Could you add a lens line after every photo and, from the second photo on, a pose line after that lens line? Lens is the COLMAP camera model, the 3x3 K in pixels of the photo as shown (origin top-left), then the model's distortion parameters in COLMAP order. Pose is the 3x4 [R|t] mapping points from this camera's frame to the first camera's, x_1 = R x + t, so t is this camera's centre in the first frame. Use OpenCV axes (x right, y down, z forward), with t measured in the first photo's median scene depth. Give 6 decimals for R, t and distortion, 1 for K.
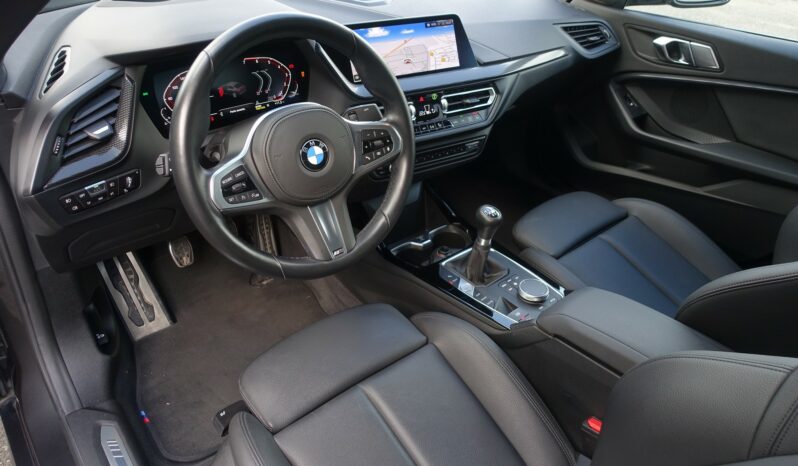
lens RADIAL K [[582.8, 0, 399.0], [0, 582.8, 233.0], [0, 0, 1]] dist [0.014572, 0.001243]
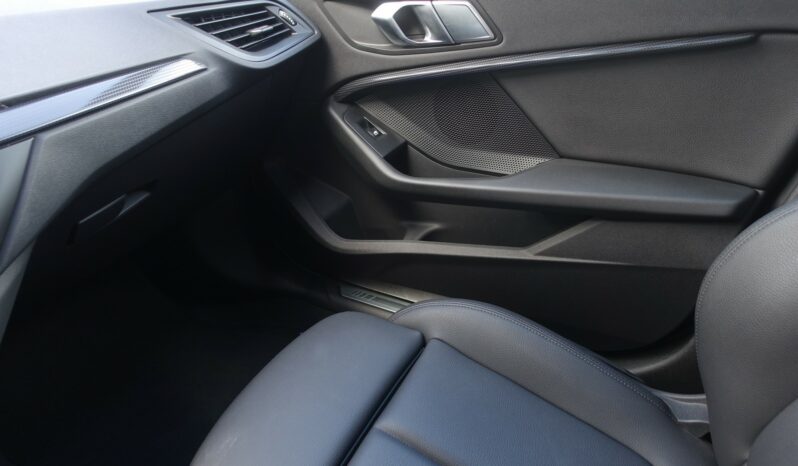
lens RADIAL K [[582.8, 0, 399.0], [0, 582.8, 233.0], [0, 0, 1]] dist [0.014572, 0.001243]
pose [[0.918098, -0.279630, 0.280897, 0.258453], [0.296011, 0.955038, -0.016764, -0.123327], [-0.263579, 0.098540, 0.959592, 0.512532]]
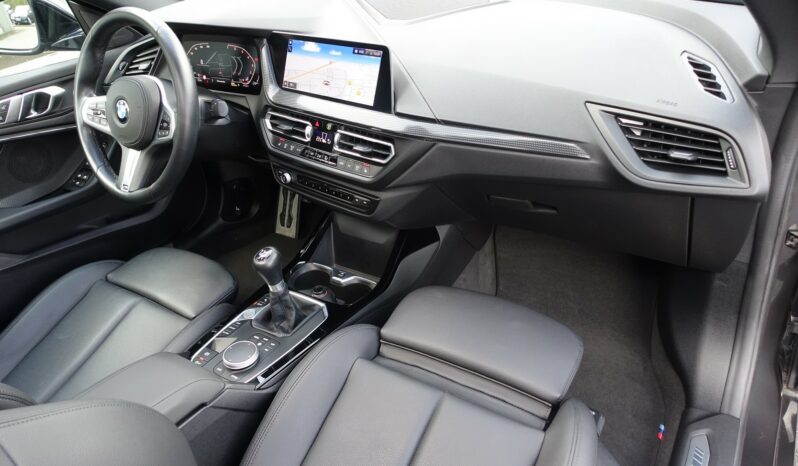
lens RADIAL K [[578.3, 0, 399.8], [0, 578.3, 252.0], [0, 0, 1]] dist [-0.004176, -0.001409]
pose [[0.249288, 0.459452, -0.852502, 0.759880], [-0.430732, 0.841032, 0.327316, -0.329568], [0.867367, 0.285604, 0.407560, 0.622989]]
